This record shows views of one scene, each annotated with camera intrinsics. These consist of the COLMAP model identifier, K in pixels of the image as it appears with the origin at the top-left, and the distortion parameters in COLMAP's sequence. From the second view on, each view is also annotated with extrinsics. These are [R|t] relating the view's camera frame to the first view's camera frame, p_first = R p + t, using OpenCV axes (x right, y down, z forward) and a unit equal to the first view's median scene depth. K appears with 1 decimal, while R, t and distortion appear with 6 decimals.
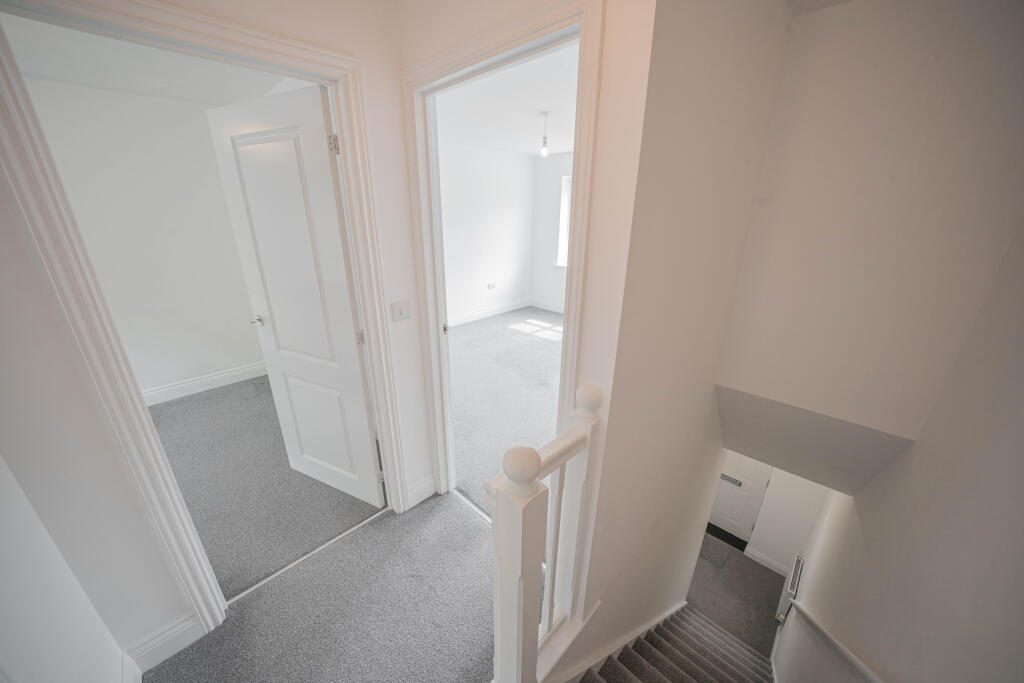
lens RADIAL K [[359.0, 0, 510.6], [0, 359.0, 342.4], [0, 0, 1]] dist [-0.019137, 0.000680]
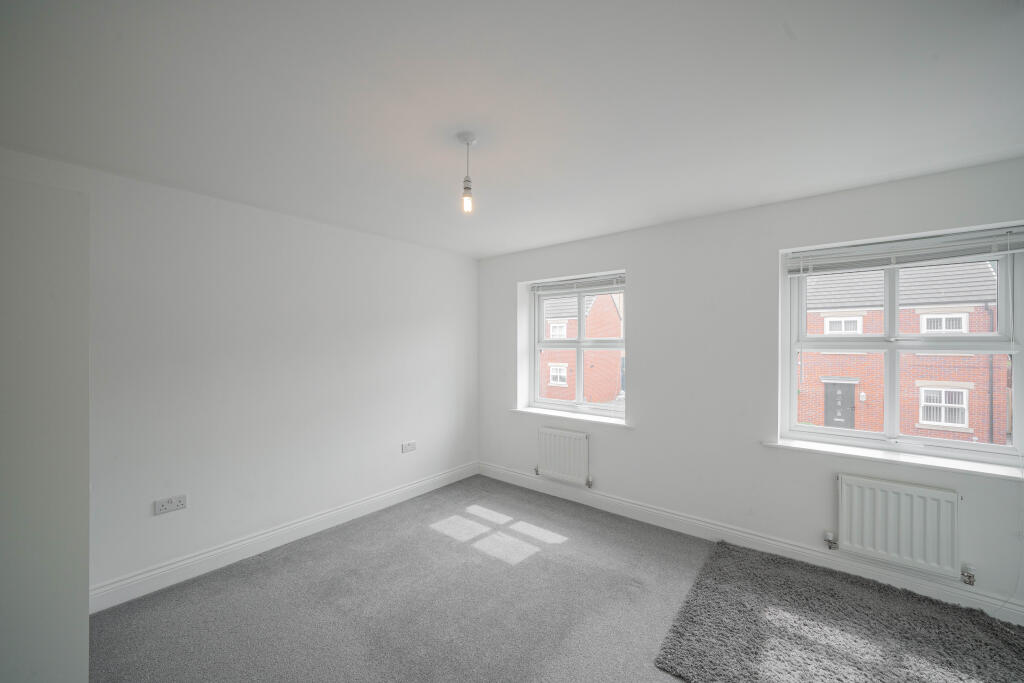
lens RADIAL K [[388.8, 0, 513.8], [0, 388.8, 343.1], [0, 0, 1]] dist [0.000208, 0.000005]
pose [[0.995963, -0.008624, 0.089345, 0.071089], [0.039232, 0.937086, -0.346886, -0.096906], [-0.080732, 0.348991, 0.933642, 0.350623]]
